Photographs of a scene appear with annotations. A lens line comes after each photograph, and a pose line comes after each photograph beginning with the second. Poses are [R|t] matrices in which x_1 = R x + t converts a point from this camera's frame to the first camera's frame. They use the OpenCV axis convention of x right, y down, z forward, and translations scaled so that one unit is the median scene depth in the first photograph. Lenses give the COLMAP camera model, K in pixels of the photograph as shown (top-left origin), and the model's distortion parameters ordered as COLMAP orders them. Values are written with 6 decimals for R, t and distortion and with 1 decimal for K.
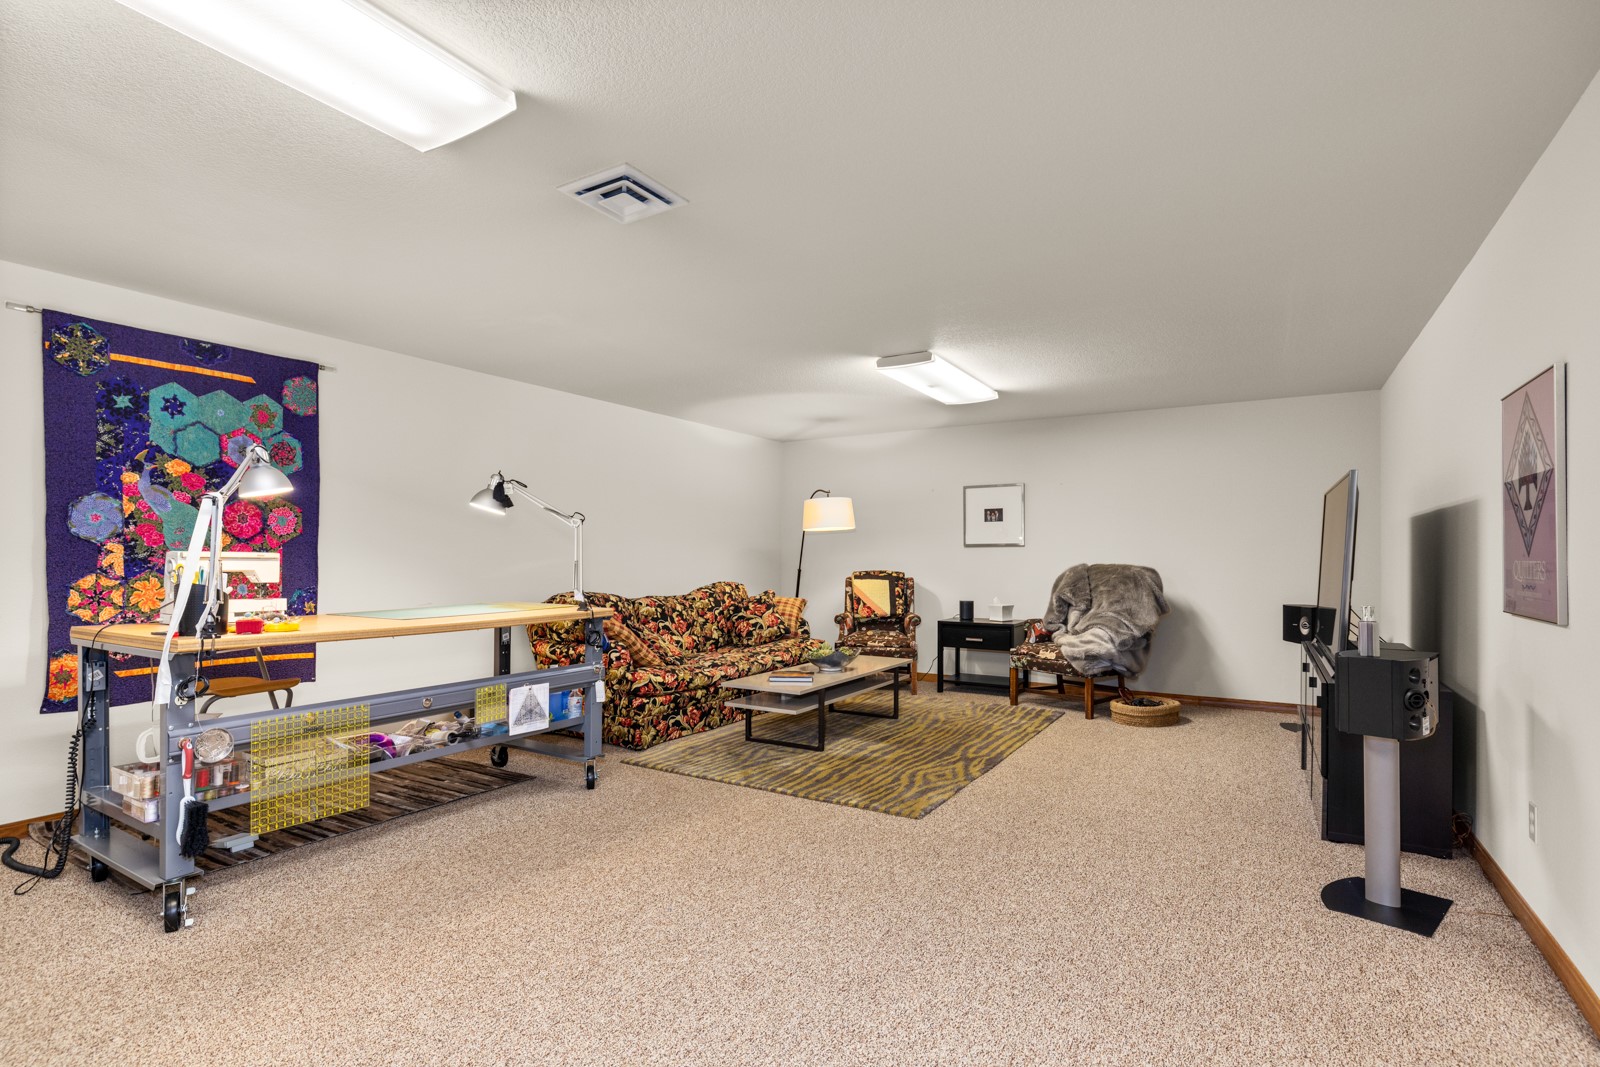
lens RADIAL K [[775.4, 0, 798.9], [0, 775.4, 541.1], [0, 0, 1]] dist [0.003676, 0.000144]
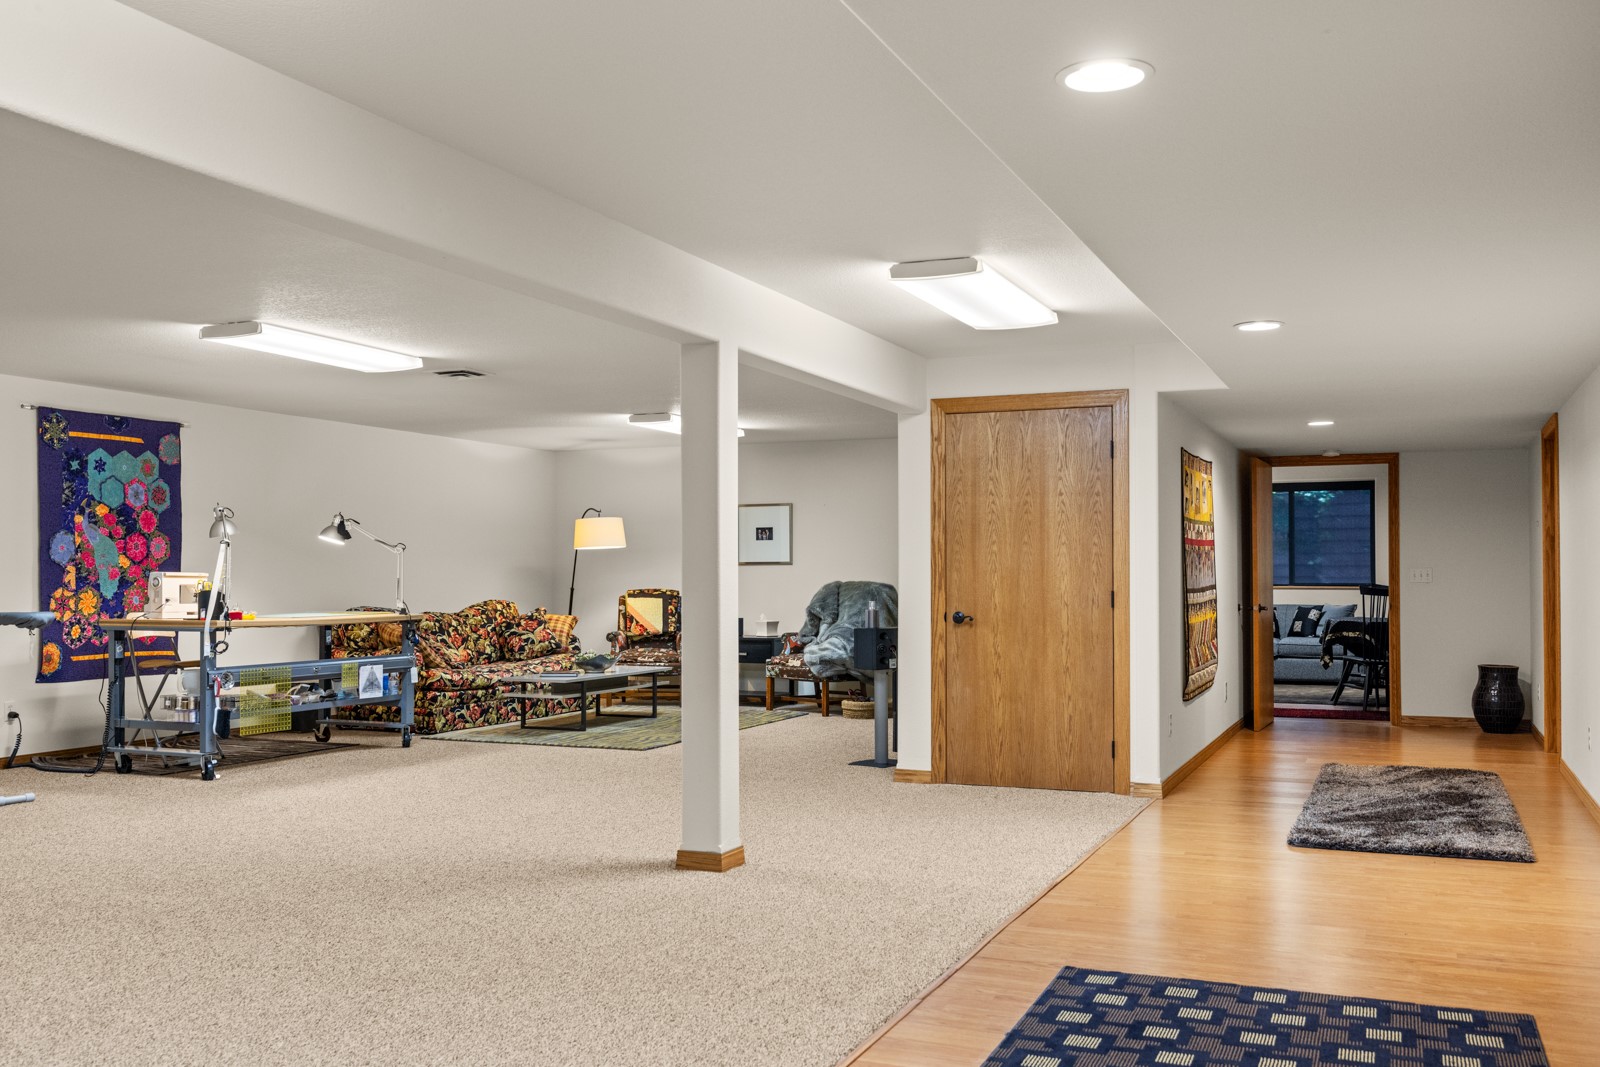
lens RADIAL K [[1463.7, 0, 797.4], [0, 1463.7, 542.4], [0, 0, 1]] dist [-0.000694, 0.000000]
pose [[0.990648, 0.002074, 0.136429, 0.046323], [-0.001871, 0.999997, -0.001613, -0.028022], [-0.136432, 0.001343, 0.990649, -1.323397]]
